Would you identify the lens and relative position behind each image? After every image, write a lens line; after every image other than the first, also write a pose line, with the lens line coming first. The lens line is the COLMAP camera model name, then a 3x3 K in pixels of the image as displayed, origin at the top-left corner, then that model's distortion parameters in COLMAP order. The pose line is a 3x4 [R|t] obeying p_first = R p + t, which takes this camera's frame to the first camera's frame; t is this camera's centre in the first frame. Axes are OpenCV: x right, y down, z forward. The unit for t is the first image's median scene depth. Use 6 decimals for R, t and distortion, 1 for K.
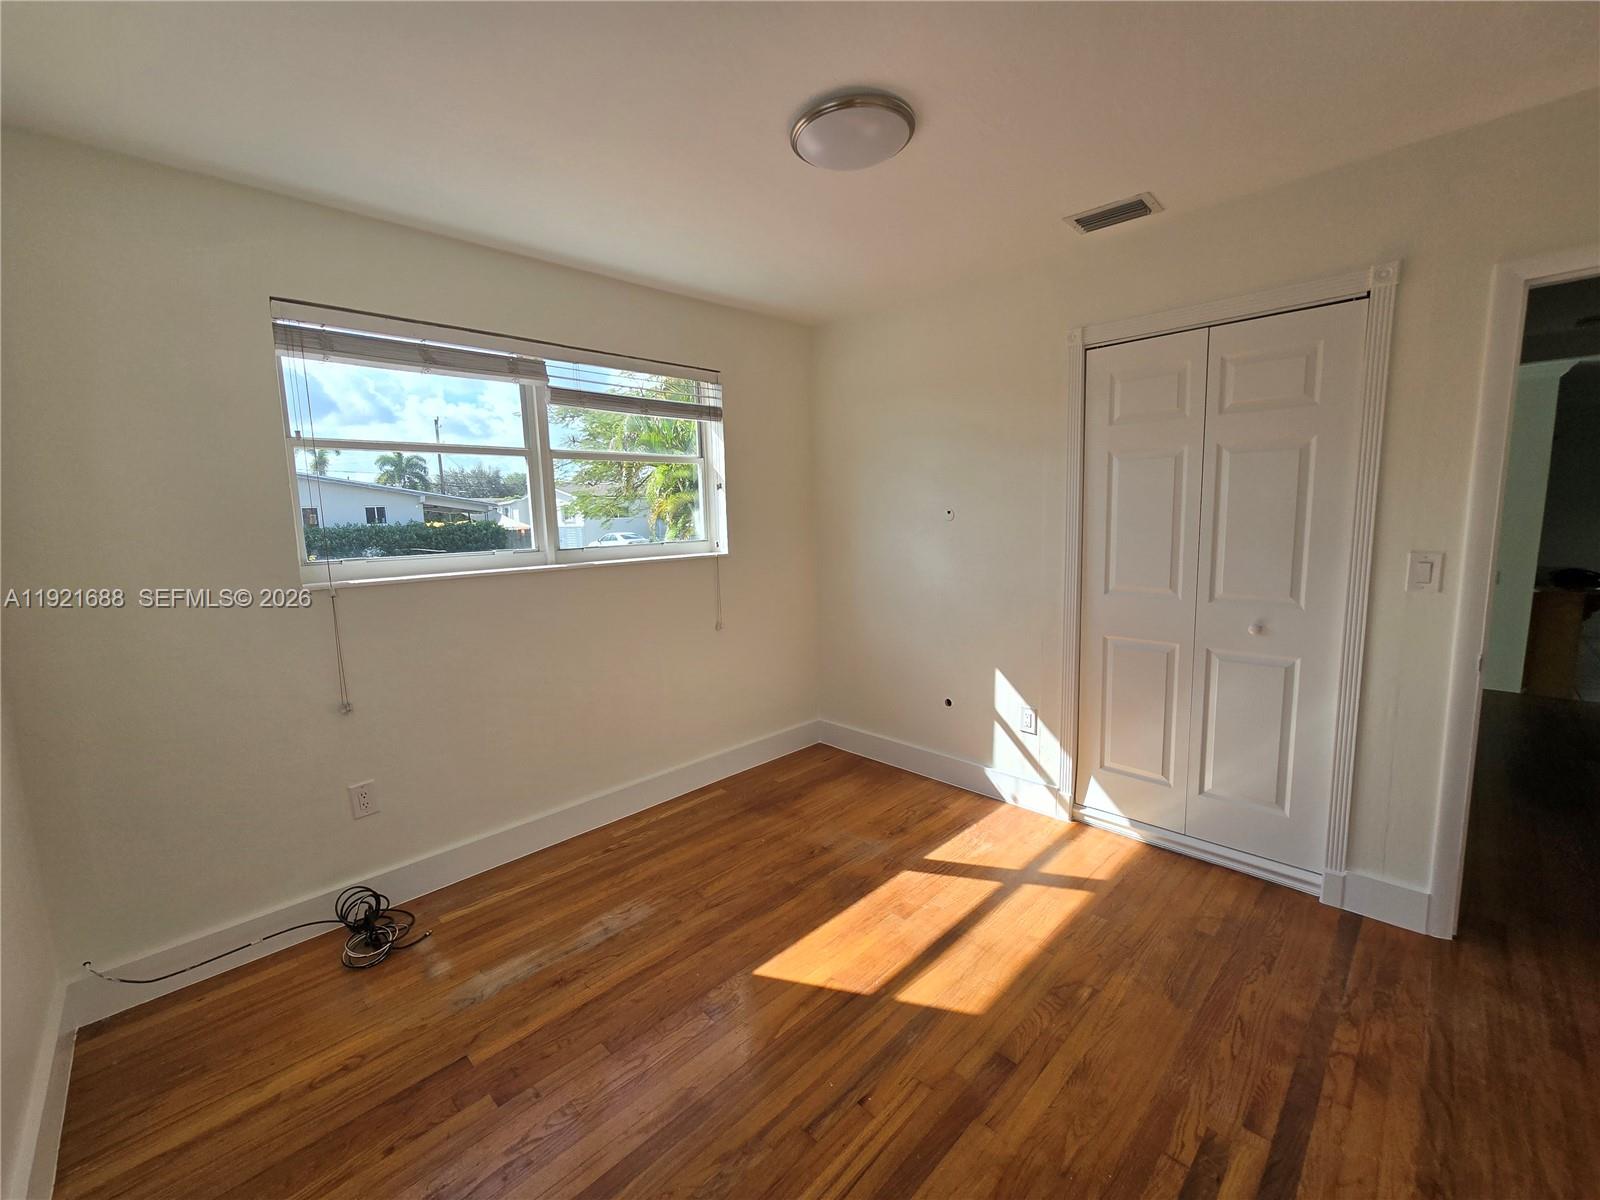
lens RADIAL K [[665.7, 0, 799.0], [0, 665.7, 594.5], [0, 0, 1]] dist [-0.000045, -0.000245]
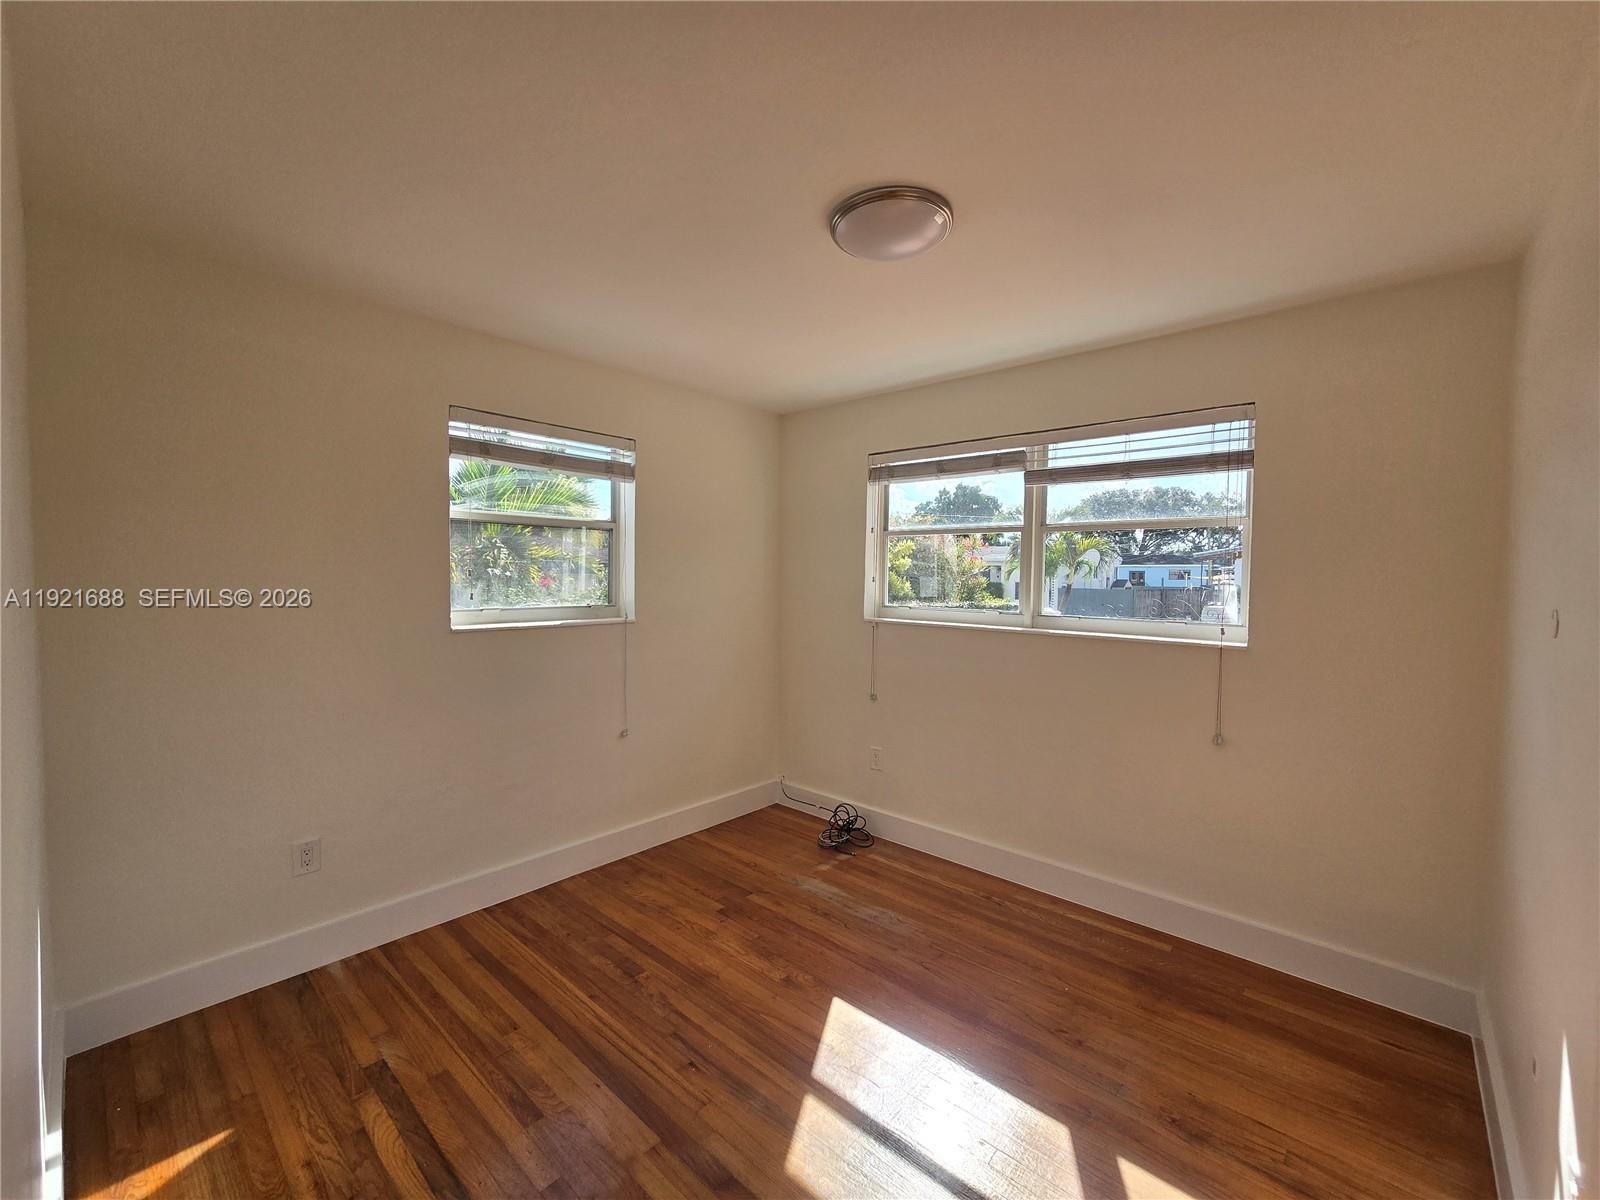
lens RADIAL K [[665.7, 0, 799.0], [0, 665.7, 594.5], [0, 0, 1]] dist [-0.000045, -0.000245]
pose [[0.042260, 0.059405, -0.997339, 0.880114], [-0.137421, 0.989089, 0.053091, -0.131993], [0.989611, 0.134812, 0.049962, 0.698553]]
